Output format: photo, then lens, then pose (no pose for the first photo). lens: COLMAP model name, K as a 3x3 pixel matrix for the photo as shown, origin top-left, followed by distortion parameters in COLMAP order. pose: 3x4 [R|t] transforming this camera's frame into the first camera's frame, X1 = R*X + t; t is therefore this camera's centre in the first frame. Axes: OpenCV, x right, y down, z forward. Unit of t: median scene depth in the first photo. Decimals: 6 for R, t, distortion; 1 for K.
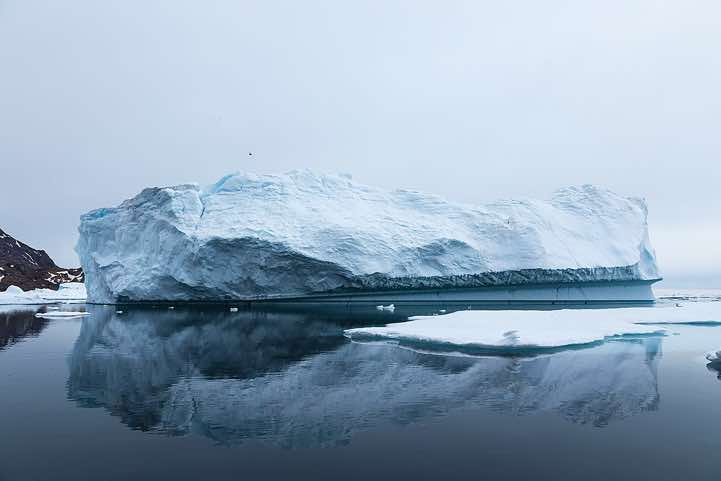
lens RADIAL K [[473.8, 0, 360.5], [0, 473.8, 240.5], [0, 0, 1]] dist [0.003577, 0.002491]
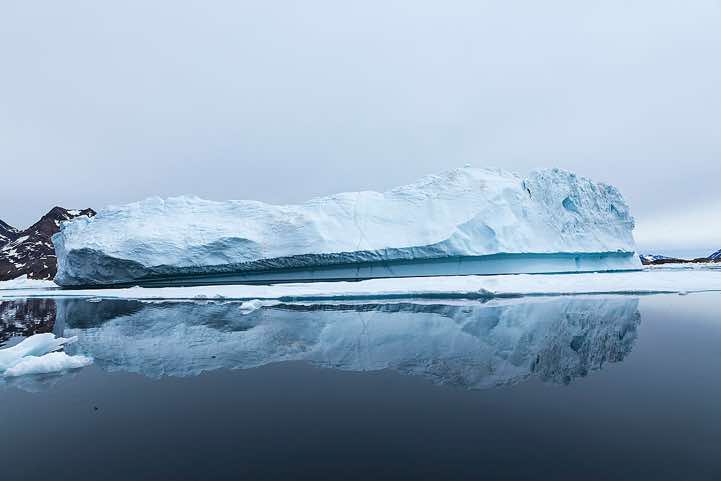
lens RADIAL K [[473.8, 0, 360.5], [0, 473.8, 240.5], [0, 0, 1]] dist [0.003577, 0.002491]
pose [[0.900907, -0.059095, -0.429970, 1.274456], [0.080149, 0.996301, 0.031004, -0.006934], [0.426547, -0.062394, 0.902311, -0.108999]]
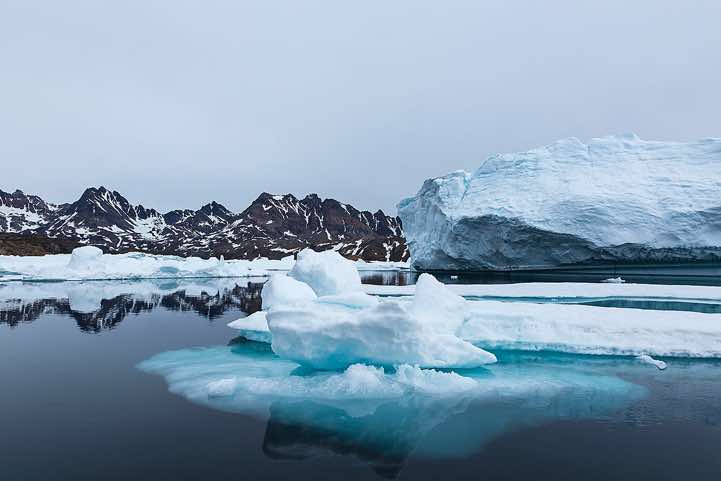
lens RADIAL K [[506.1, 0, 352.1], [0, 506.1, 241.8], [0, 0, 1]] dist [0.001109, 0.003426]
pose [[0.668452, -0.025032, -0.743334, 0.403237], [0.071555, 0.996962, 0.030774, -0.003121], [0.740306, -0.073760, 0.668212, -0.048217]]
